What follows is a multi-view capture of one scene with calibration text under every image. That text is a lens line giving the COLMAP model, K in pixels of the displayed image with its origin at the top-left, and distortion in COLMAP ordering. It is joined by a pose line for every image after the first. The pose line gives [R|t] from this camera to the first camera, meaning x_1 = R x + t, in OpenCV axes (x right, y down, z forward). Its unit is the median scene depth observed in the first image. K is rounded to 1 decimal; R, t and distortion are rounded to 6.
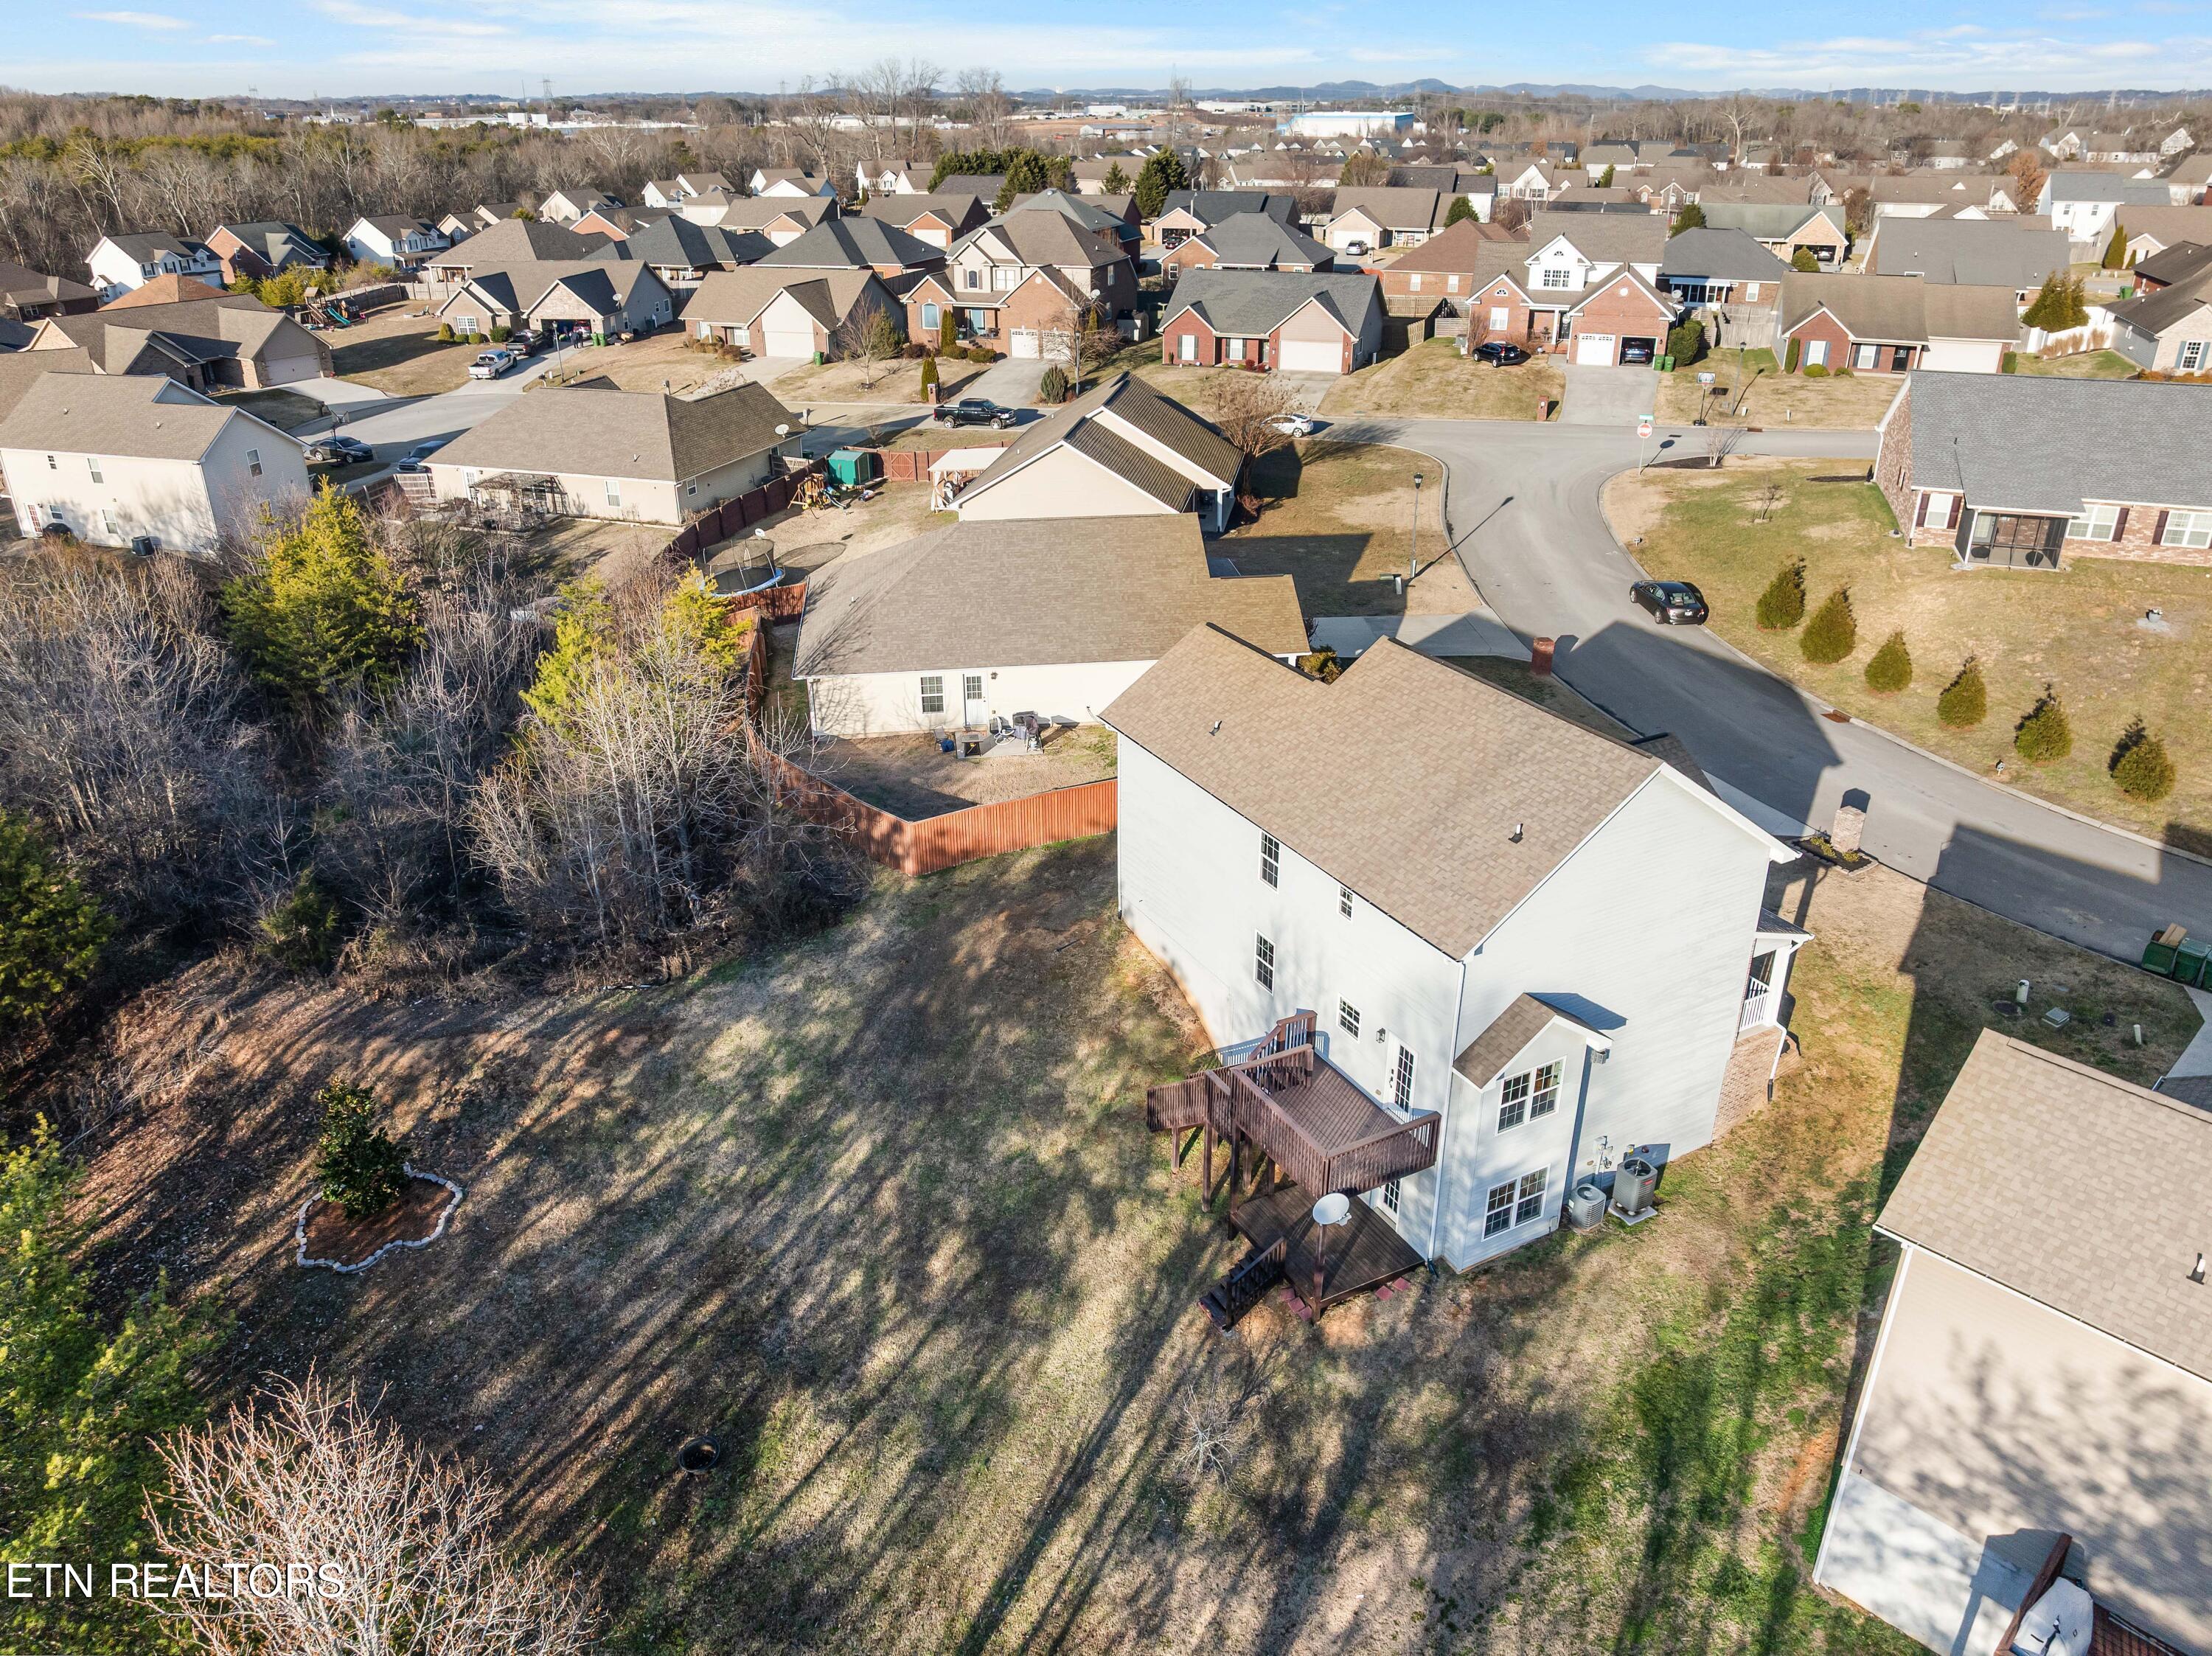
lens RADIAL K [[1606.8, 0, 1070.8], [0, 1606.8, 831.8], [0, 0, 1]] dist [-0.079997, 0.001306]
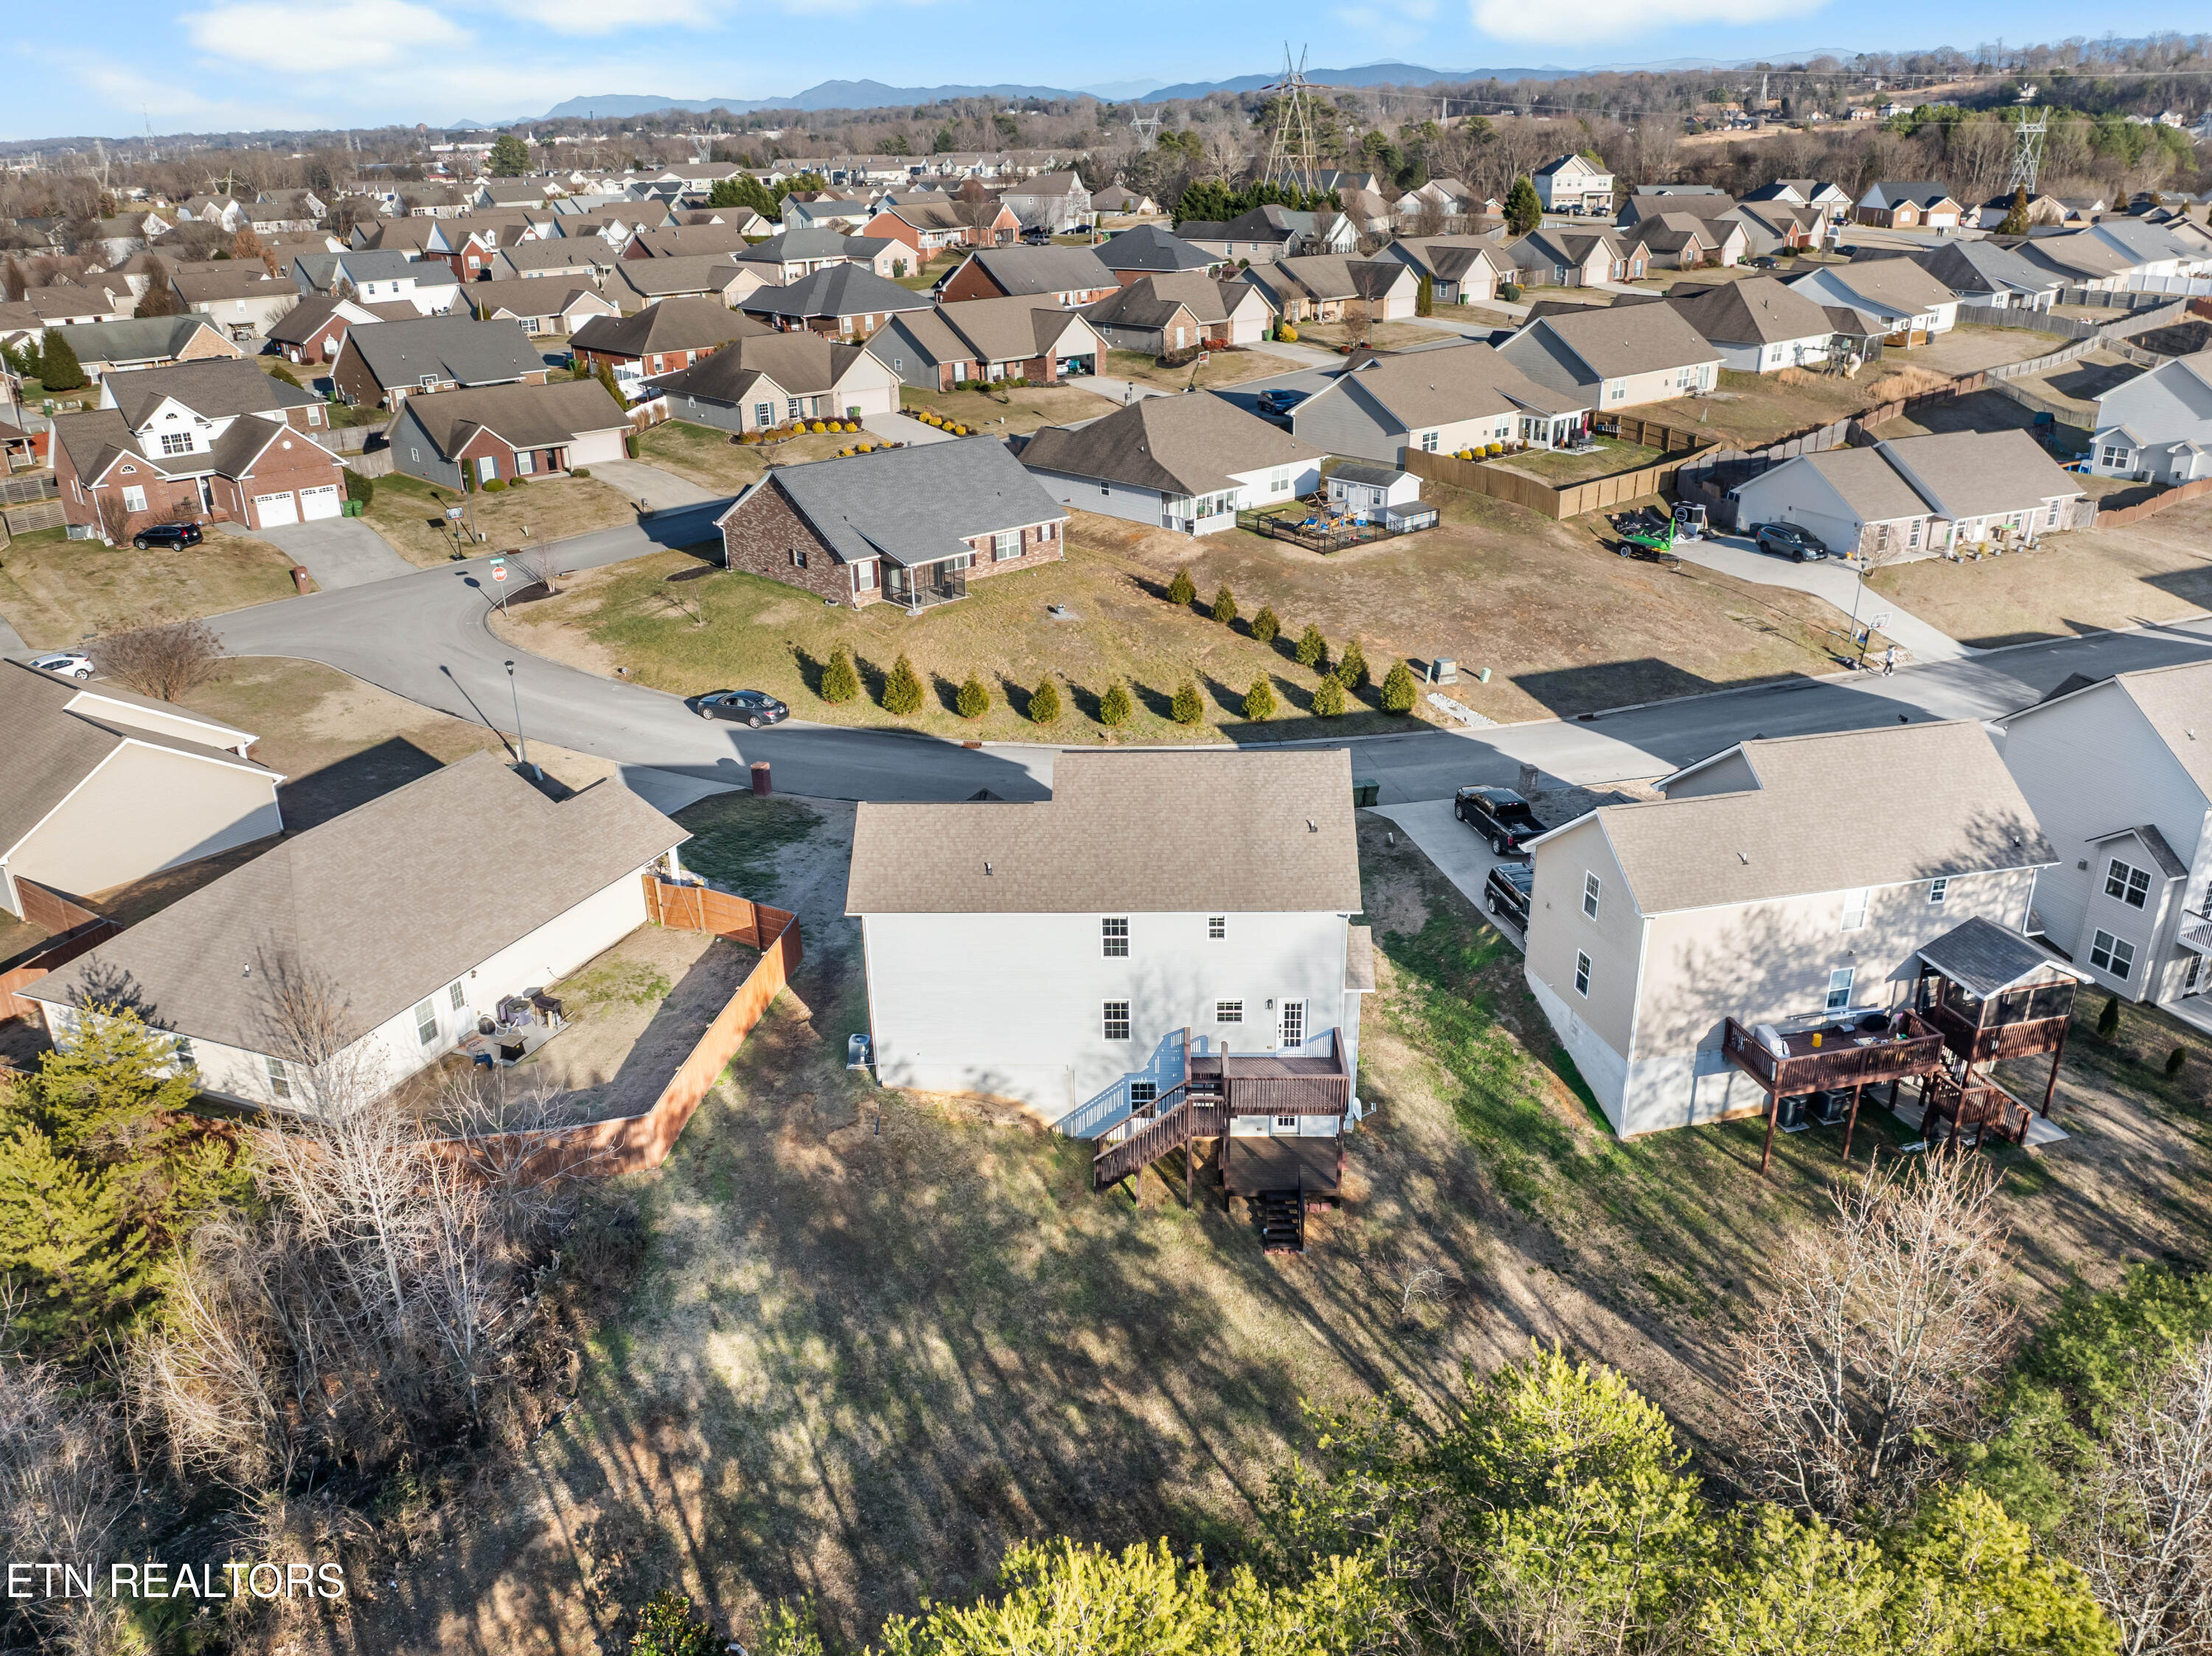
lens RADIAL K [[1724.5, 0, 1106.0], [0, 1724.5, 828.0], [0, 0, 1]] dist [0.011477, 0.003355]
pose [[0.492482, -0.333693, 0.803810, -0.821940], [0.385592, 0.911644, 0.142213, -0.220196], [-0.780244, 0.239905, 0.577637, 0.146182]]
